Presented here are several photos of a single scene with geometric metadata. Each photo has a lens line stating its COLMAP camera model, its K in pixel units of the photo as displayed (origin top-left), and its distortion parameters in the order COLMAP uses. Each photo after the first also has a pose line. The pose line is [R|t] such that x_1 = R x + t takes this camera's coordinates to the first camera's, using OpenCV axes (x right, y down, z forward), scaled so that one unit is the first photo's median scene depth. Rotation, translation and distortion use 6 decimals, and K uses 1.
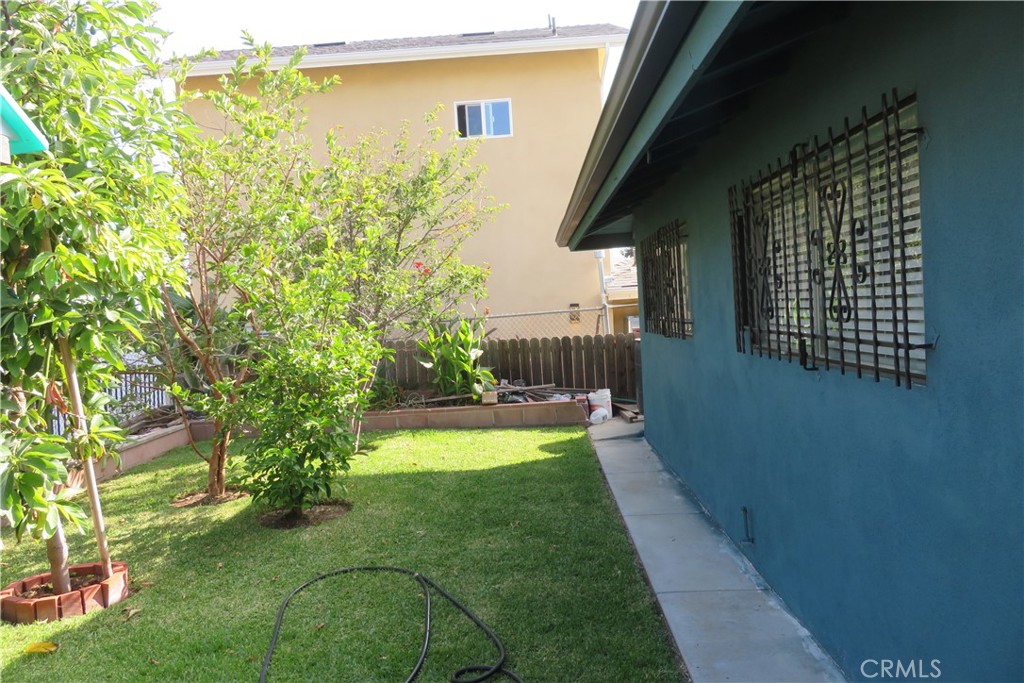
lens RADIAL K [[729.2, 0, 512.0], [0, 729.2, 341.5], [0, 0, 1]] dist [-0.015472, 0.005445]
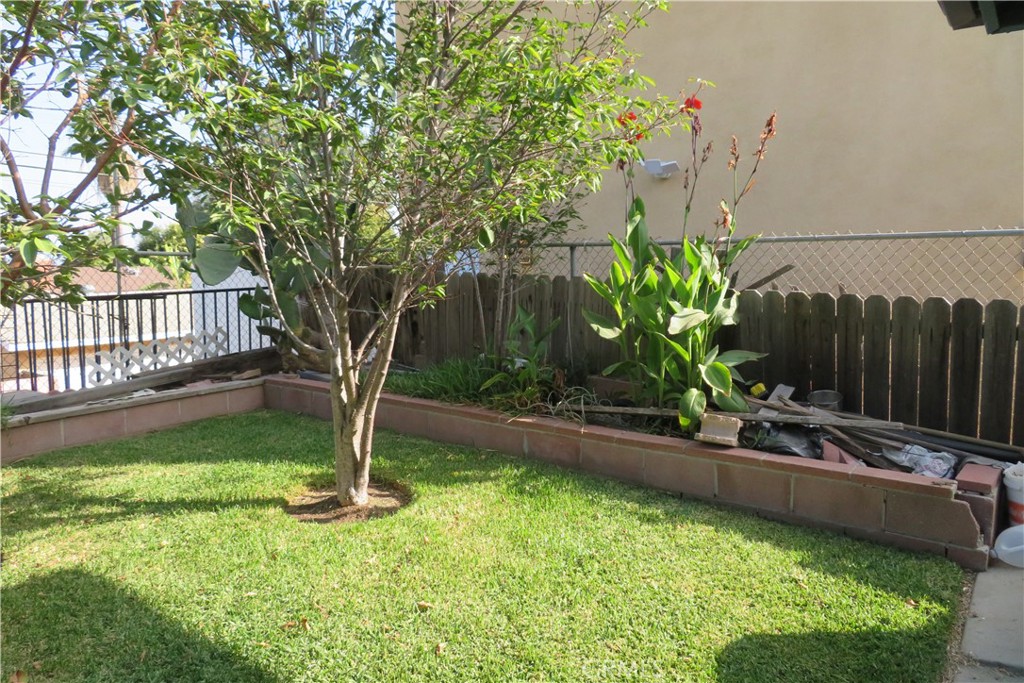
lens RADIAL K [[730.4, 0, 512.0], [0, 730.4, 341.5], [0, 0, 1]] dist [-0.011373, 0.006792]
pose [[0.820048, 0.123684, -0.558769, 0.141573], [-0.073130, 0.991010, 0.112035, -0.015185], [0.567602, -0.051011, 0.821721, 0.842804]]
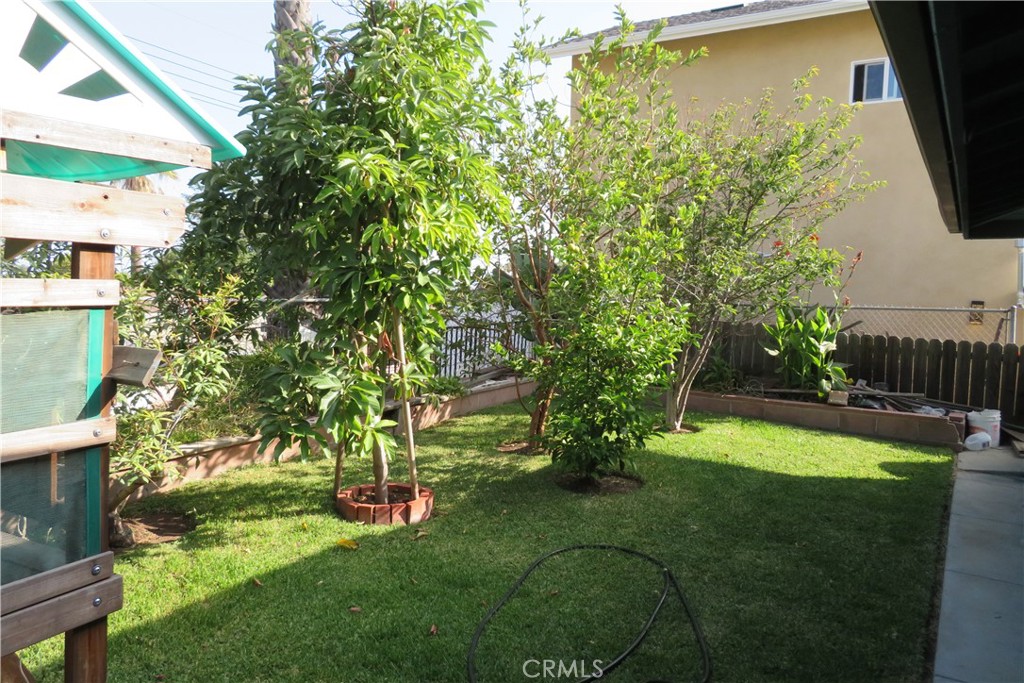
lens RADIAL K [[730.4, 0, 512.0], [0, 730.4, 341.5], [0, 0, 1]] dist [-0.011373, 0.006792]
pose [[0.856520, 0.123084, -0.501222, 0.094442], [-0.101361, 0.992350, 0.070477, -0.020006], [0.506063, -0.009560, 0.862444, 0.037782]]
